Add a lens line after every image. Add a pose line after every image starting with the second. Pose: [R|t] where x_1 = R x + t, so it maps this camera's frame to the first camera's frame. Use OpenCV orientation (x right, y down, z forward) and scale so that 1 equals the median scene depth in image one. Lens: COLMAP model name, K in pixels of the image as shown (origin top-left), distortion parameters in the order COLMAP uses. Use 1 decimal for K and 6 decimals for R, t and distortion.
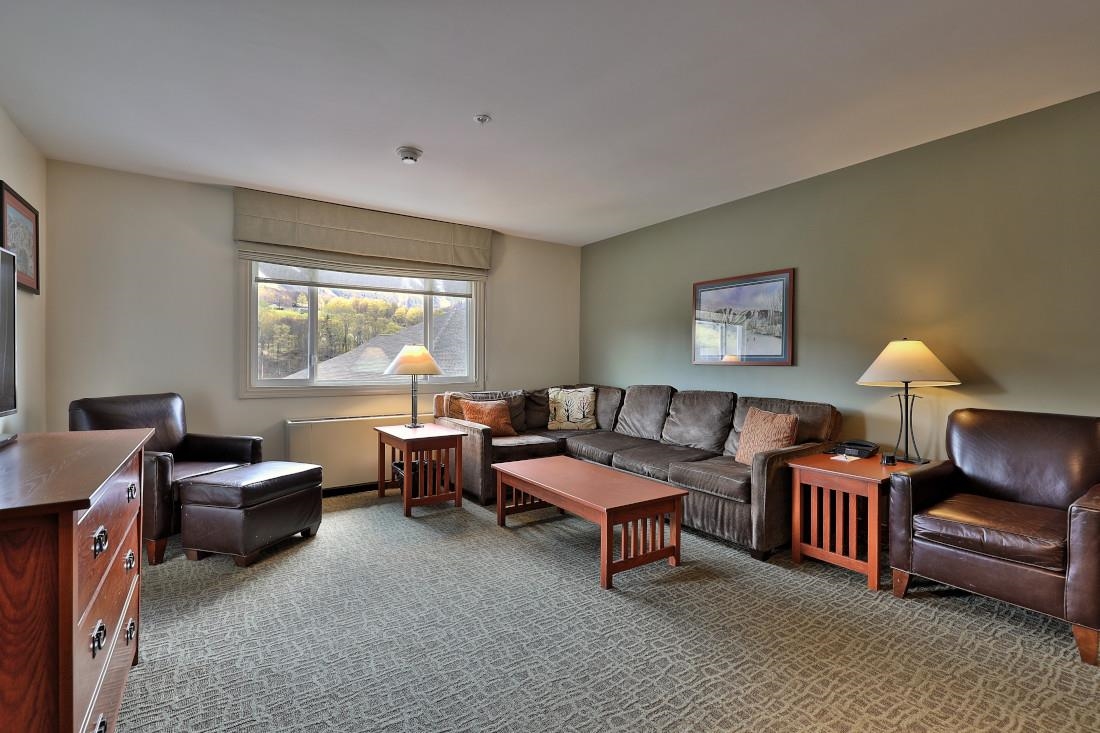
lens RADIAL K [[493.8, 0, 552.9], [0, 493.8, 394.2], [0, 0, 1]] dist [-0.001146, -0.001122]
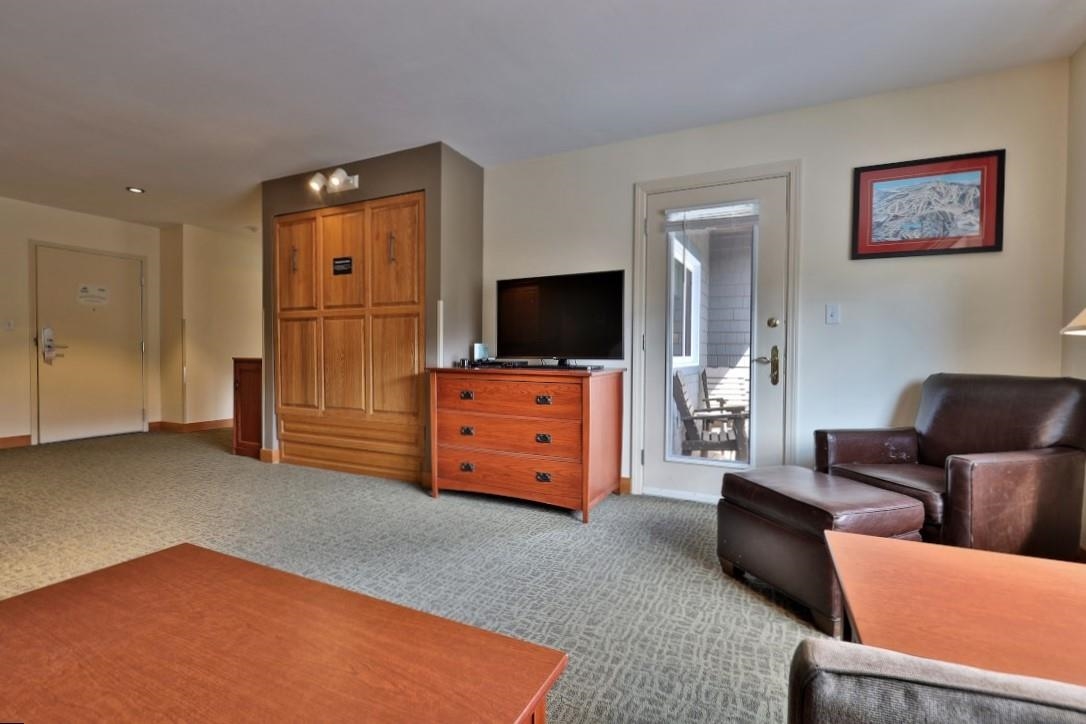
lens RADIAL K [[491.9, 0, 543.0], [0, 491.9, 362.0], [0, 0, 1]] dist [-0.001666, -0.000066]
pose [[-0.868795, 0.004618, -0.495150, 0.043296], [-0.041593, 0.995742, 0.082267, -0.051014], [0.493421, 0.092068, -0.864904, 1.468781]]
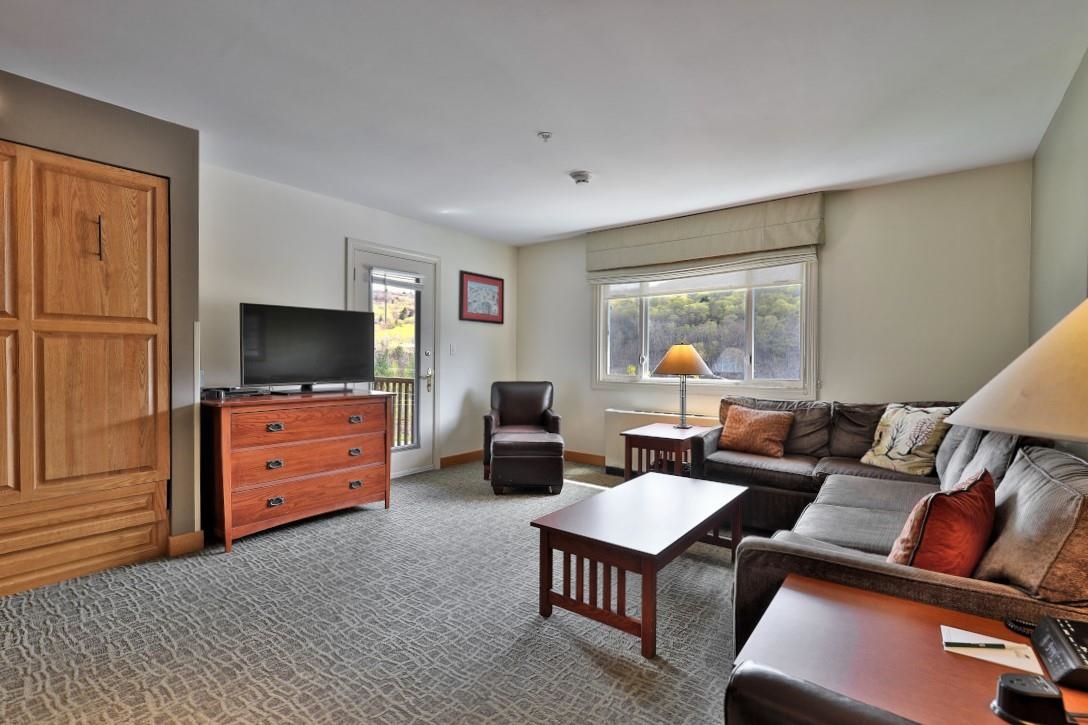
lens RADIAL K [[513.9, 0, 544.0], [0, 513.9, 362.5], [0, 0, 1]] dist [0.018080, 0.000880]
pose [[0.303450, 0.009145, -0.952803, 0.905953], [-0.069765, 0.997483, -0.012645, -0.045068], [0.950290, 0.070310, 0.303324, 0.623130]]
